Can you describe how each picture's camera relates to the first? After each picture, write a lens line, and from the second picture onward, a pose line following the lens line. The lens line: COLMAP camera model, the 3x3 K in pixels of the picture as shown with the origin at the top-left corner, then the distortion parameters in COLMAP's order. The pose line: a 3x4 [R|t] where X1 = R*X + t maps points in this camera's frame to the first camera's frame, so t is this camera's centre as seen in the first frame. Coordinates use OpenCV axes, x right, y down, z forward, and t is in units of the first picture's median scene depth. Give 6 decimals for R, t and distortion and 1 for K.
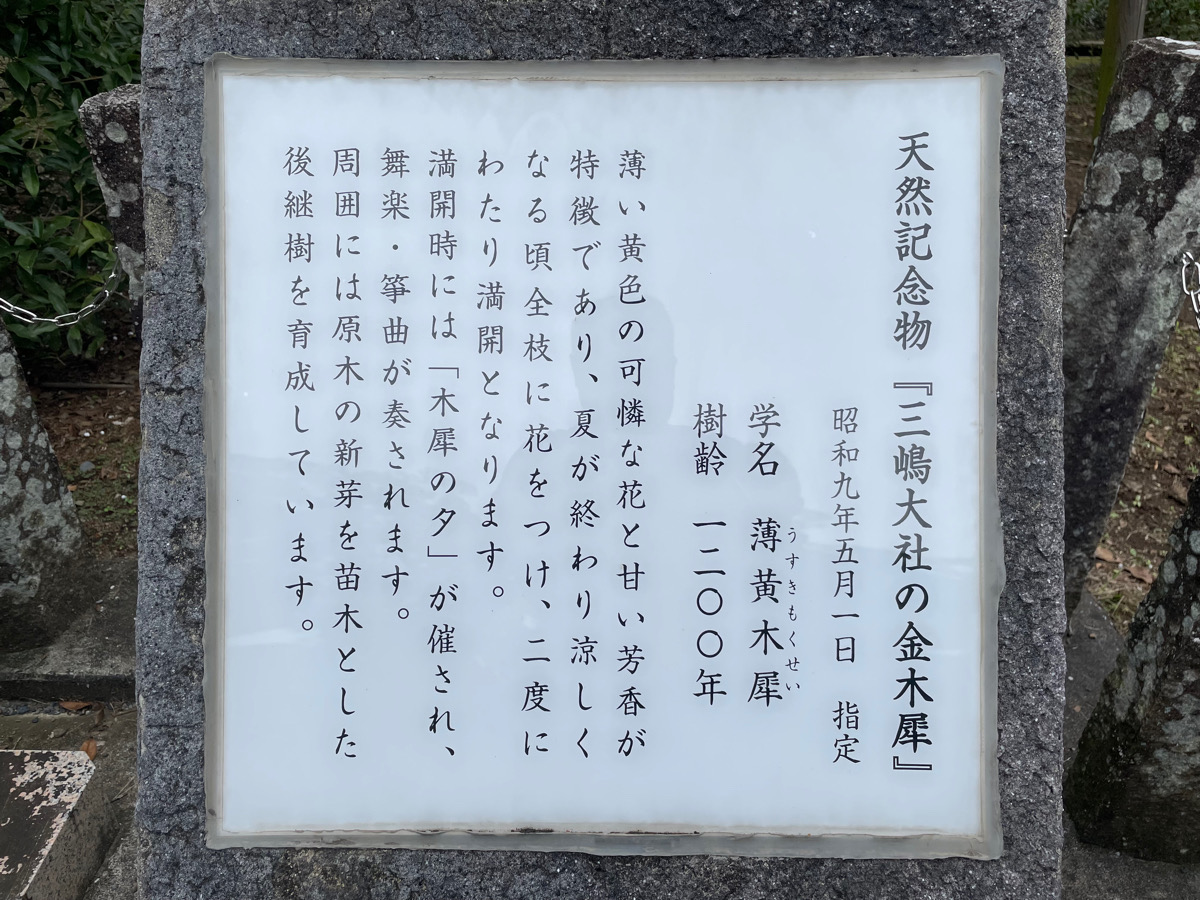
lens RADIAL K [[889.8, 0, 603.4], [0, 889.8, 451.5], [0, 0, 1]] dist [0.013238, -0.002677]
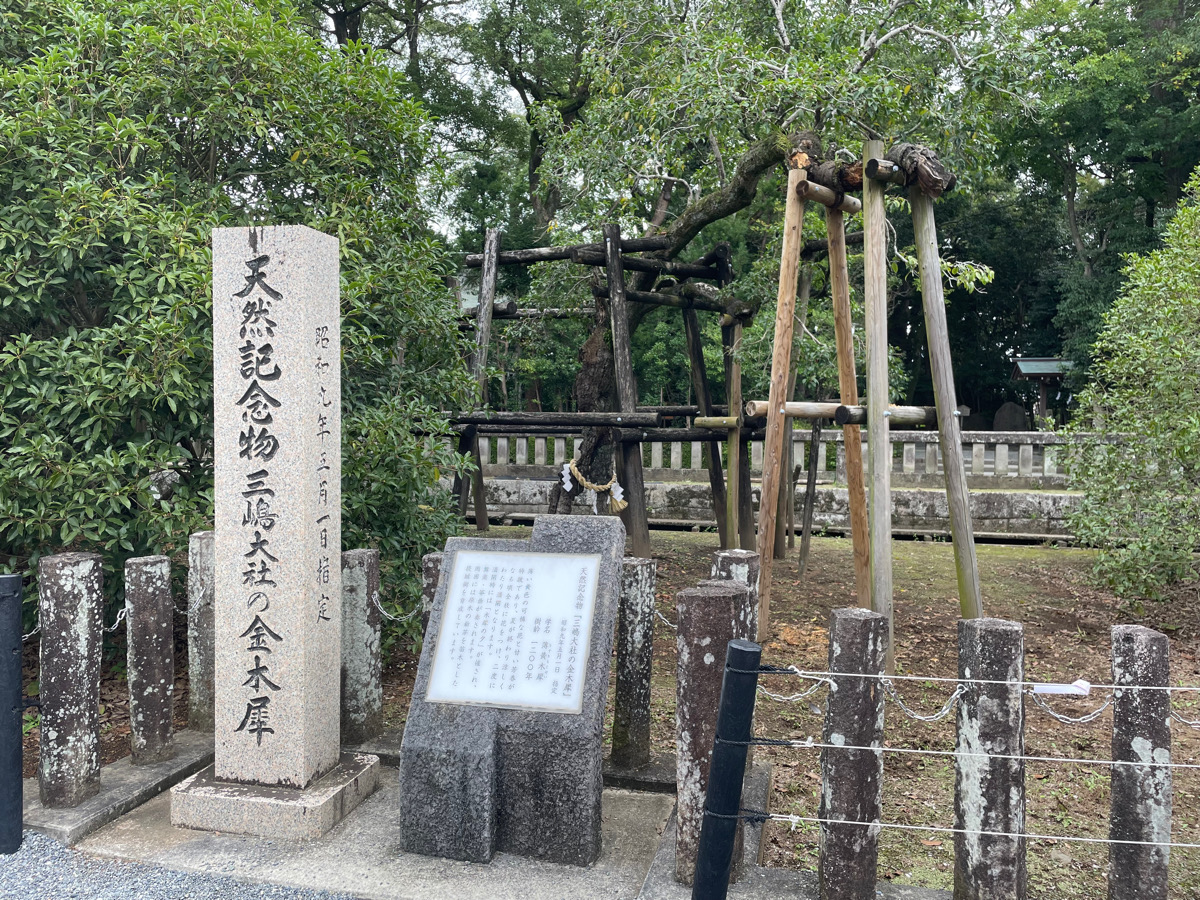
lens RADIAL K [[889.8, 0, 600.5], [0, 889.8, 448.5], [0, 0, 1]] dist [0.013238, -0.002677]
pose [[0.970721, 0.006904, -0.240111, 1.617653], [-0.122332, 0.874459, -0.469421, 1.382934], [0.206726, 0.485050, 0.849700, -3.530380]]
